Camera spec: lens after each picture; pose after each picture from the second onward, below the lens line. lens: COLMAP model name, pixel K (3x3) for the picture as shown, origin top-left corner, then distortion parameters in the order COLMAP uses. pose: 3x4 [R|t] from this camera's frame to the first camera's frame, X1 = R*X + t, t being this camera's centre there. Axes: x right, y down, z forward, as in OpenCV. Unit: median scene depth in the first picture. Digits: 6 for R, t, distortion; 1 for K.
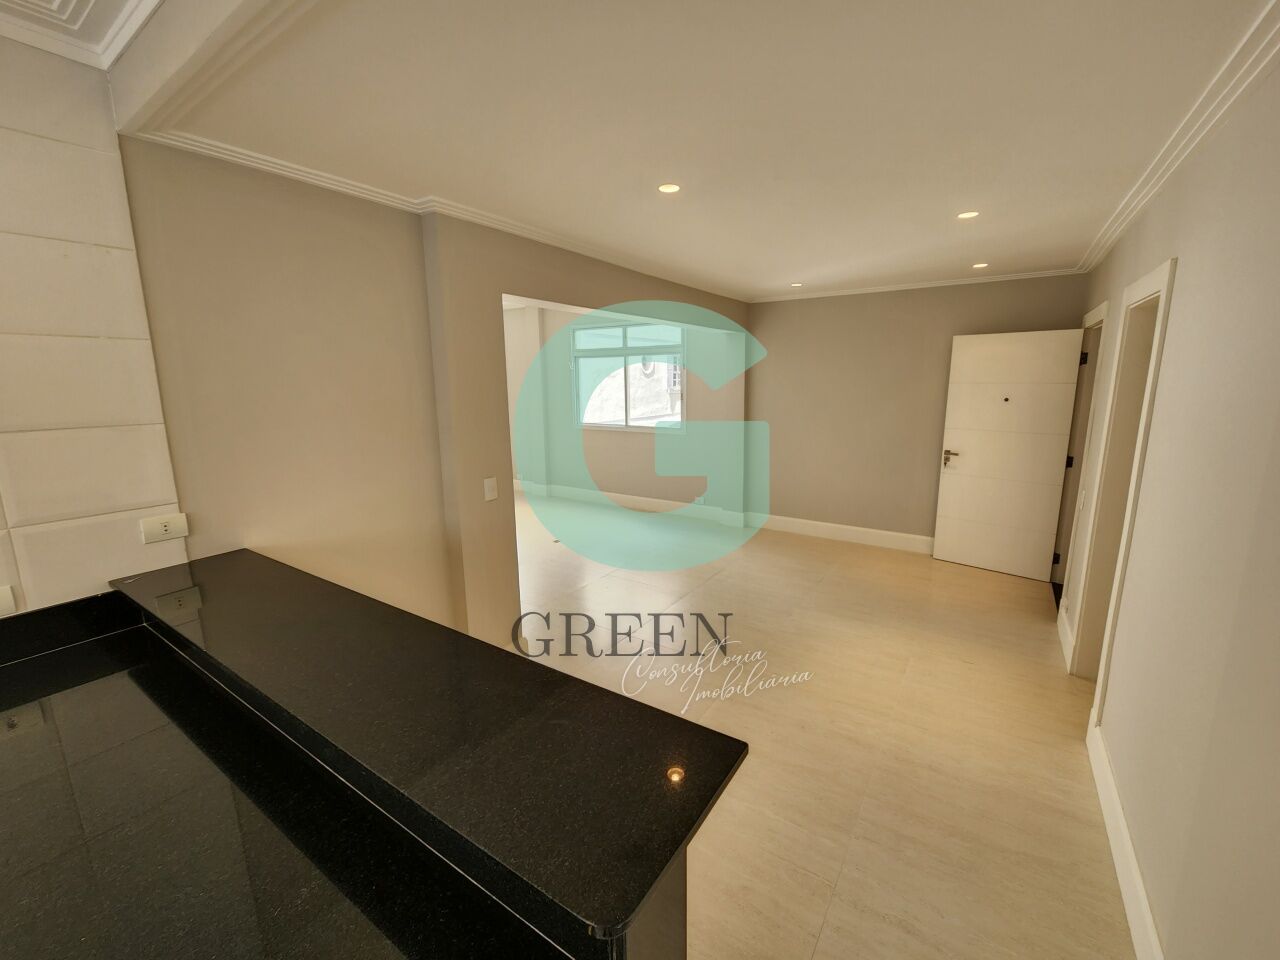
lens RADIAL K [[528.6, 0, 644.7], [0, 528.6, 476.6], [0, 0, 1]] dist [-0.000722, -0.001056]
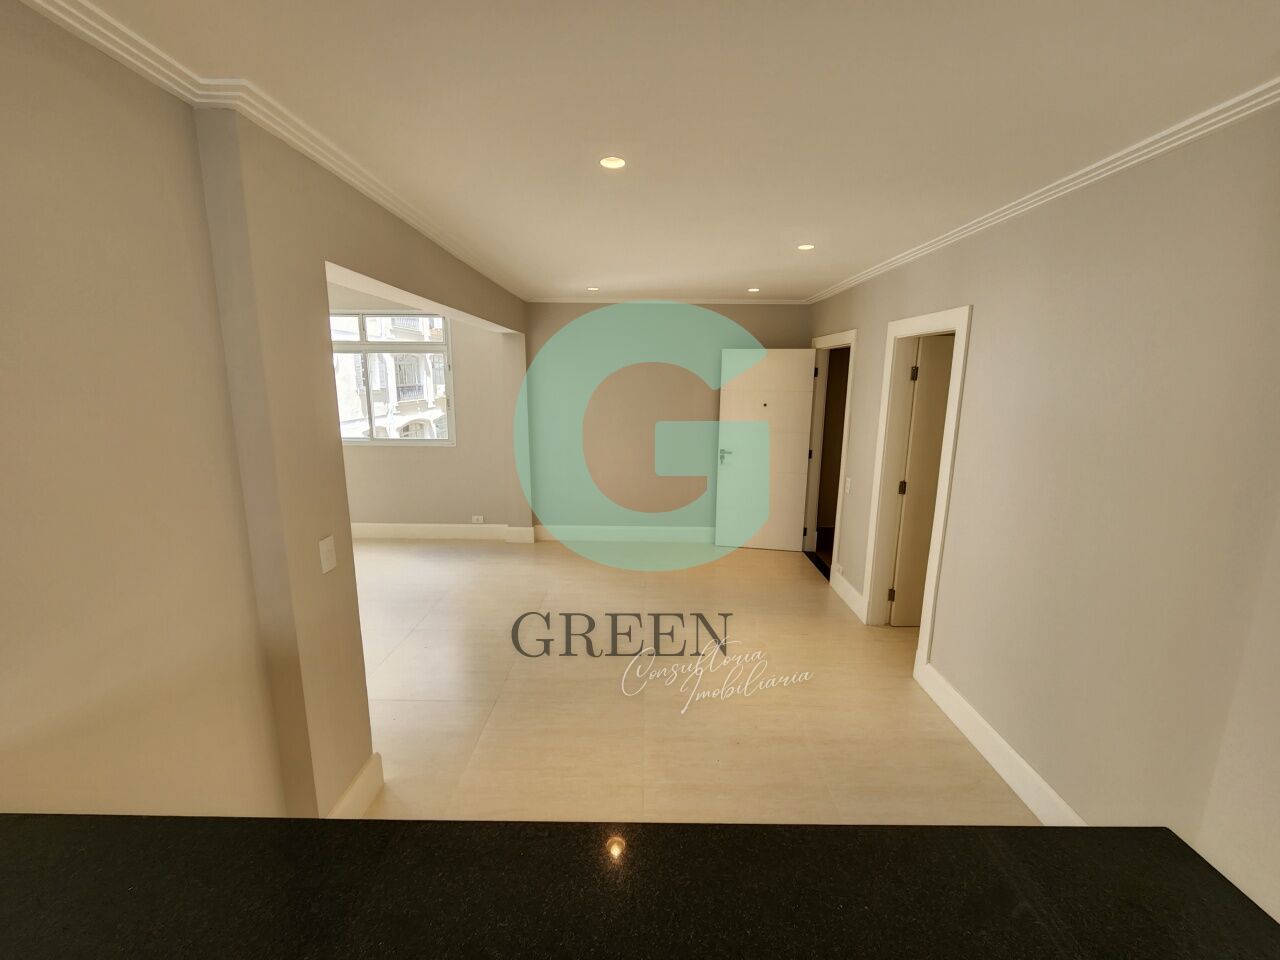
lens RADIAL K [[528.6, 0, 640.1], [0, 528.6, 475.2], [0, 0, 1]] dist [-0.000722, -0.001056]
pose [[0.838364, -0.082583, 0.538819, -0.184024], [0.083345, 0.996255, 0.023013, -0.034306], [-0.538702, 0.025614, 0.842107, 0.134931]]
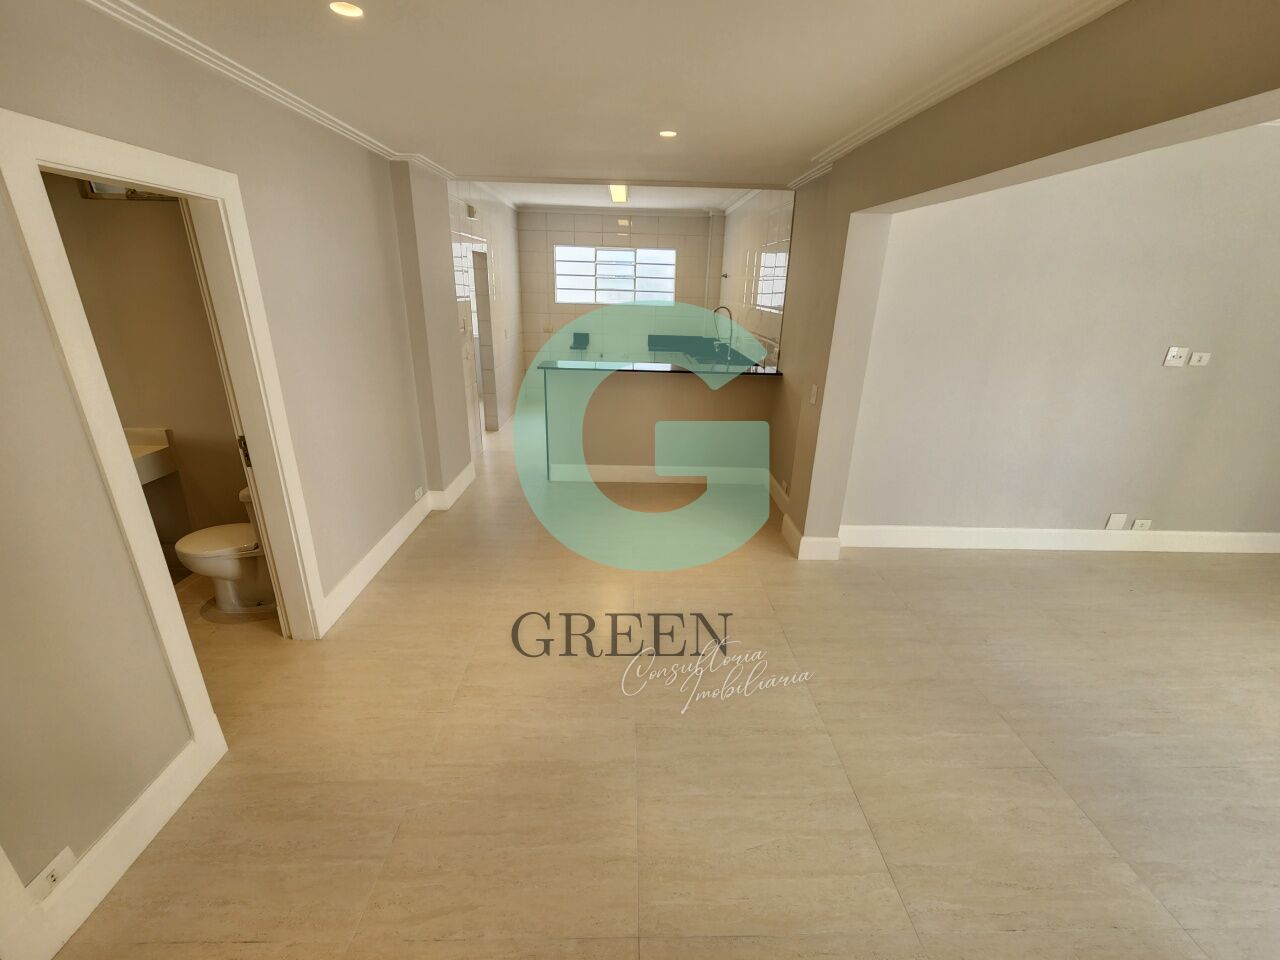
lens RADIAL K [[528.6, 0, 643.7], [0, 528.6, 473.9], [0, 0, 1]] dist [-0.000722, -0.001056]
pose [[-0.817505, 0.186064, -0.545038, 0.414278], [-0.123530, 0.867700, 0.481496, -0.203398], [0.562518, 0.460953, -0.686364, 0.992976]]
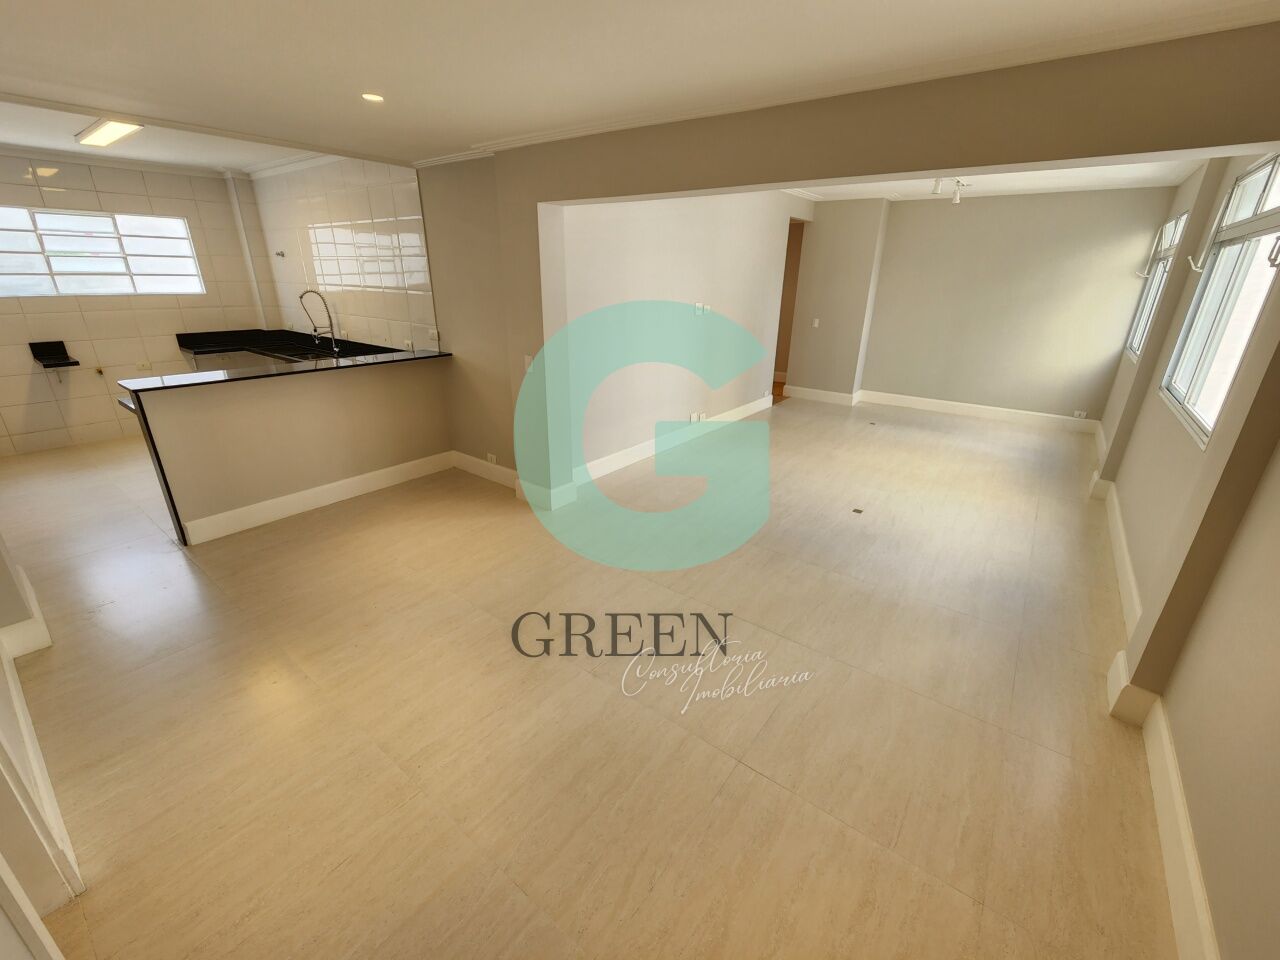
lens RADIAL K [[528.6, 0, 644.2], [0, 528.6, 474.0], [0, 0, 1]] dist [-0.000722, -0.001056]
pose [[-0.060245, 0.363451, -0.929663, 0.605929], [-0.200119, 0.908048, 0.367969, -0.160308], [0.977918, 0.208211, 0.018028, 0.777291]]
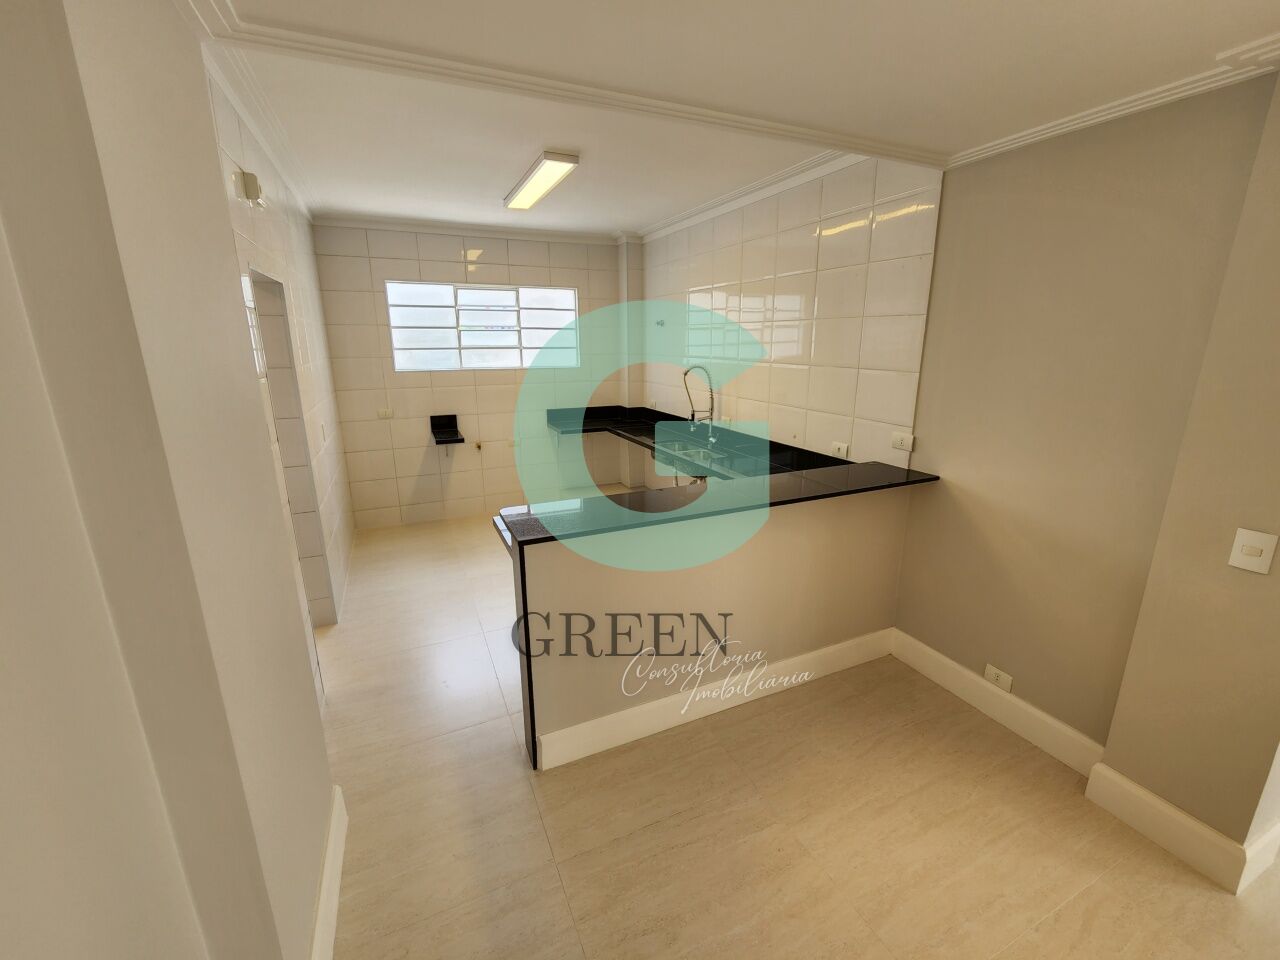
lens RADIAL K [[528.6, 0, 645.7], [0, 528.6, 473.8], [0, 0, 1]] dist [-0.000722, -0.001056]
pose [[-0.520299, 0.222631, -0.824454, 0.279046], [-0.150543, 0.926390, 0.345163, -0.085125], [0.840610, 0.303704, -0.448484, 0.407876]]
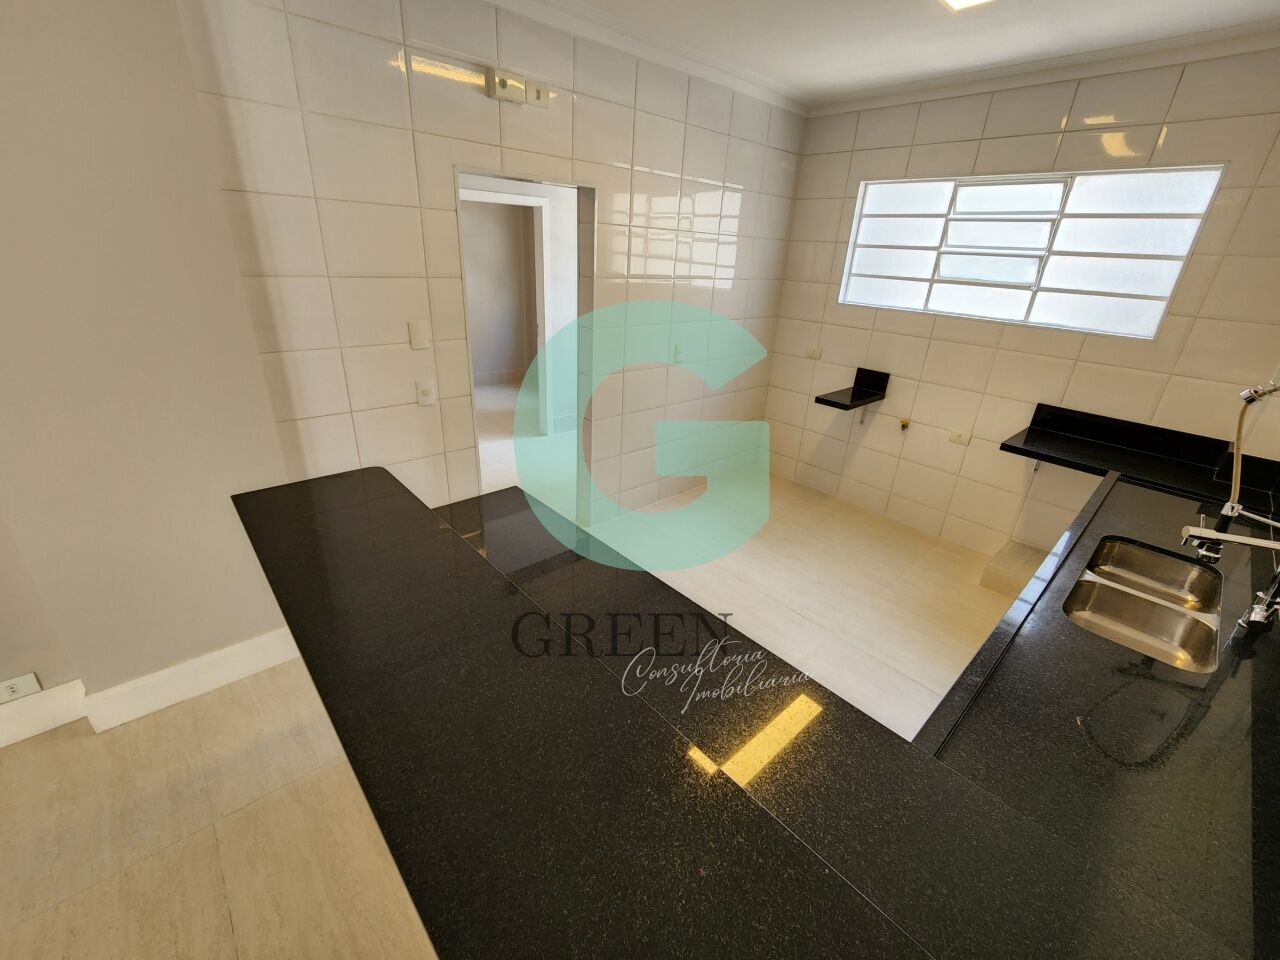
lens RADIAL K [[528.6, 0, 641.9], [0, 528.6, 476.0], [0, 0, 1]] dist [-0.000722, -0.001056]
pose [[-0.971313, -0.127304, 0.200861, -0.235856], [0.005221, 0.833025, 0.553211, -0.074810], [-0.237749, 0.538389, -0.808463, 0.363573]]
